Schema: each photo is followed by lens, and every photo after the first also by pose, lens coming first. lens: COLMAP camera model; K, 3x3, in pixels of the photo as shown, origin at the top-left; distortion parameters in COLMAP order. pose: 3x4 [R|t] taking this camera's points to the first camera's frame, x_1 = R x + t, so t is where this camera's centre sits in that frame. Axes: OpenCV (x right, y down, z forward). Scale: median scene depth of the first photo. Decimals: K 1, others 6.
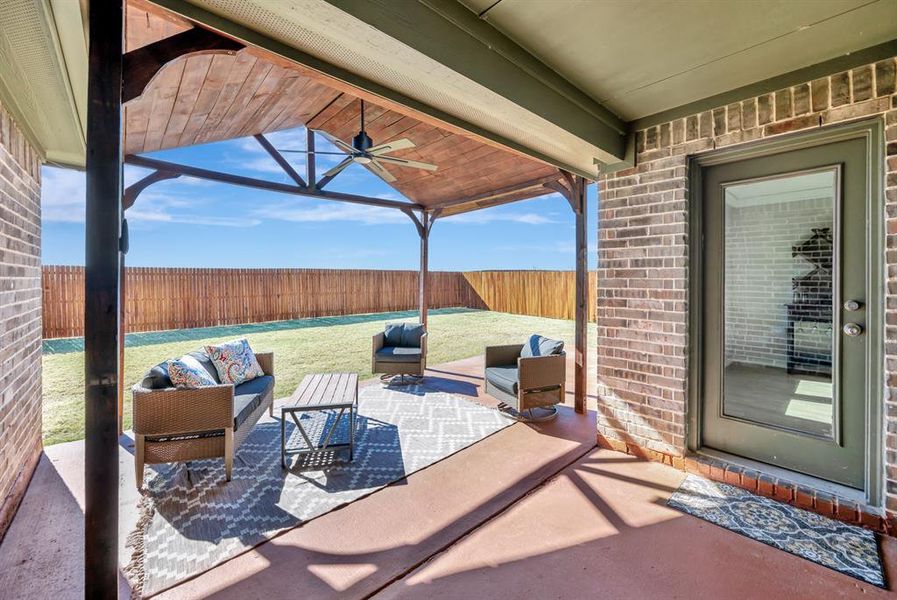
lens RADIAL K [[368.8, 0, 441.7], [0, 368.8, 311.5], [0, 0, 1]] dist [0.000311, 0.000048]
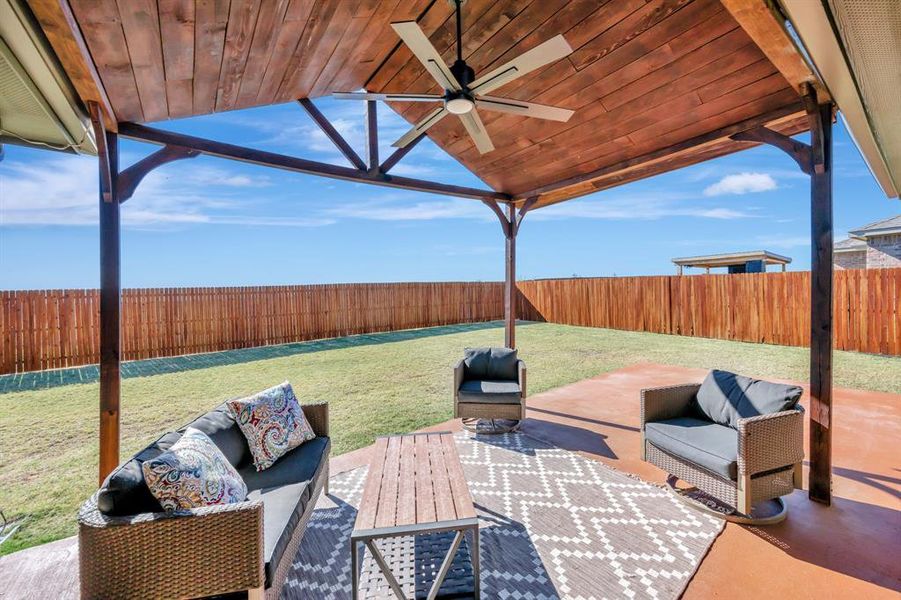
lens RADIAL K [[358.0, 0, 447.3], [0, 358.0, 311.5], [0, 0, 1]] dist [-0.001033, -0.000148]
pose [[0.996045, -0.026631, -0.084760, -0.148085], [0.024064, 0.999225, -0.031154, -0.027632], [0.085524, 0.028991, 0.995914, 0.297231]]
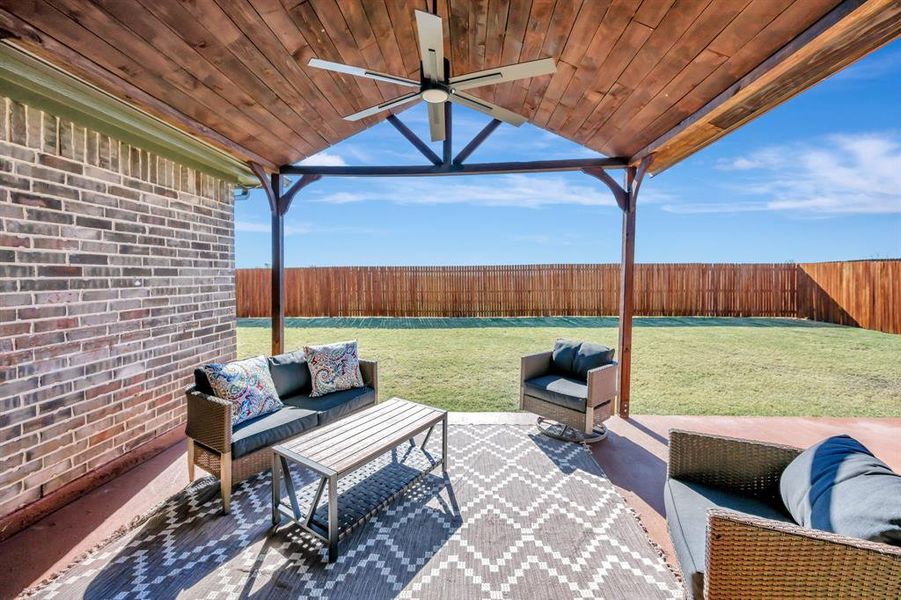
lens RADIAL K [[355.2, 0, 438.6], [0, 355.2, 296.9], [0, 0, 1]] dist [-0.002942, -0.000245]
pose [[0.706221, 0.041940, -0.706748, 0.190998], [-0.059618, 0.998221, -0.000337, -0.041063], [0.705476, 0.042373, 0.707466, 0.436558]]
